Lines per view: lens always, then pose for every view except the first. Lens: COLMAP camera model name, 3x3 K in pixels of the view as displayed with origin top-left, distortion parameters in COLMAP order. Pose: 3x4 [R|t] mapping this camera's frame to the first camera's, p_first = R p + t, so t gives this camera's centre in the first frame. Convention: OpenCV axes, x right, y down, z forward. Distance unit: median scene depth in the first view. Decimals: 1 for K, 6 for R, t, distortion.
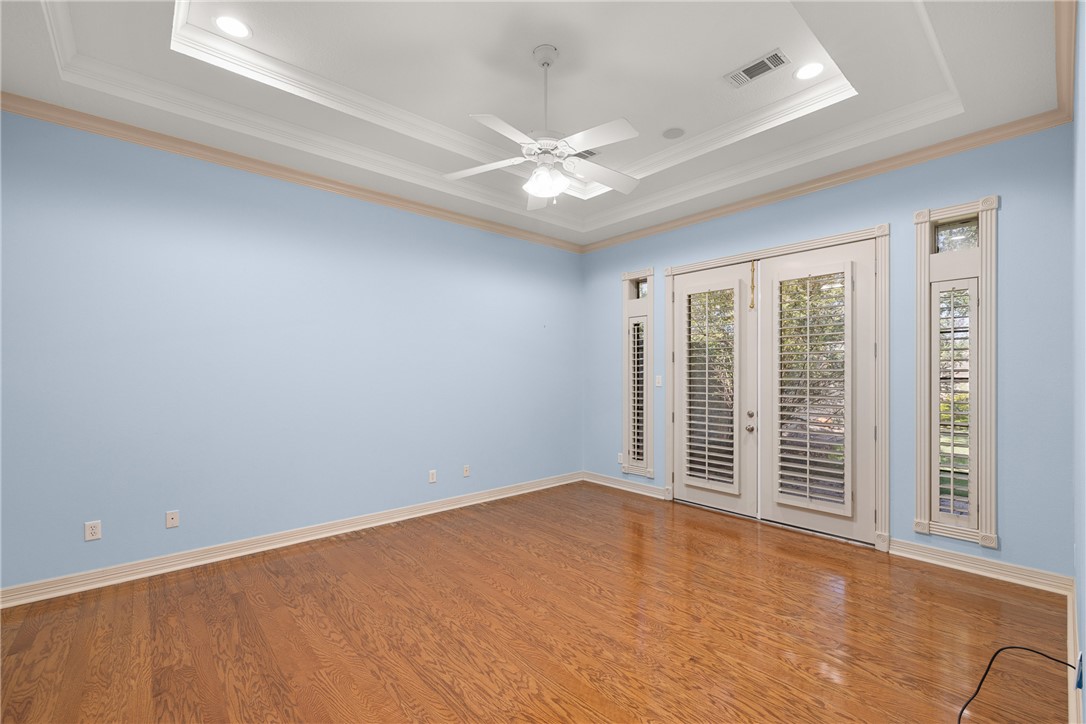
lens RADIAL K [[455.2, 0, 542.6], [0, 455.2, 369.3], [0, 0, 1]] dist [0.002835, -0.000141]
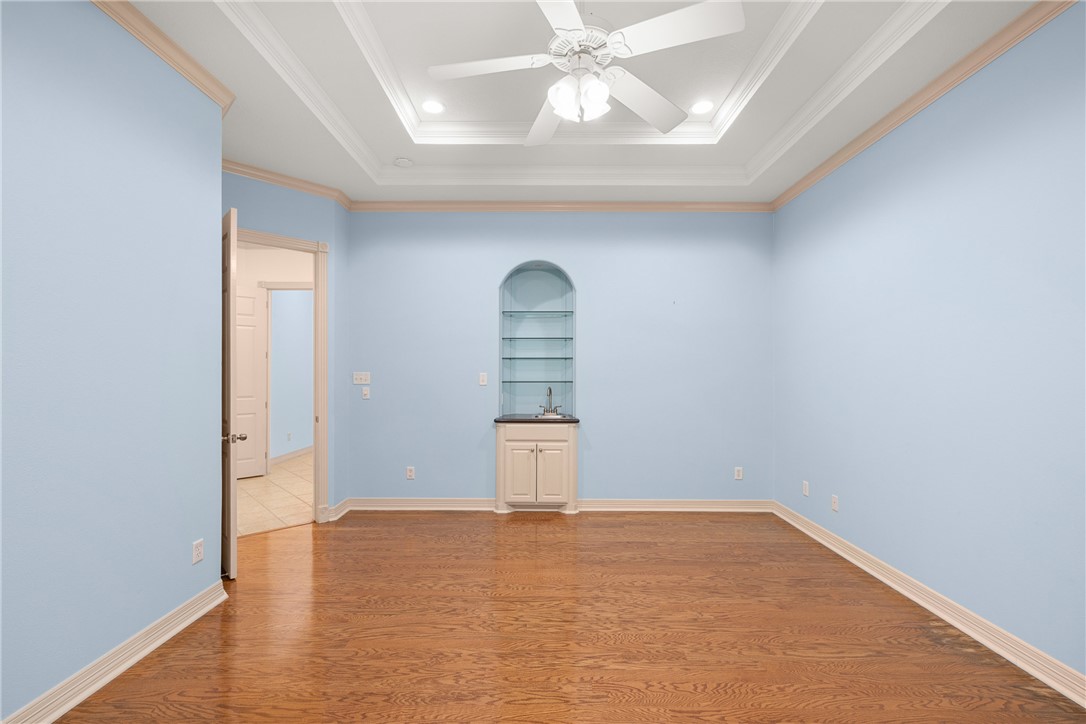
lens RADIAL K [[455.2, 0, 541.3], [0, 455.2, 366.1], [0, 0, 1]] dist [0.002835, -0.000141]
pose [[-0.662943, -0.009237, -0.748613, 0.701086], [0.005682, 0.999833, -0.017369, 0.019606], [0.748648, -0.015768, -0.662780, 1.747297]]
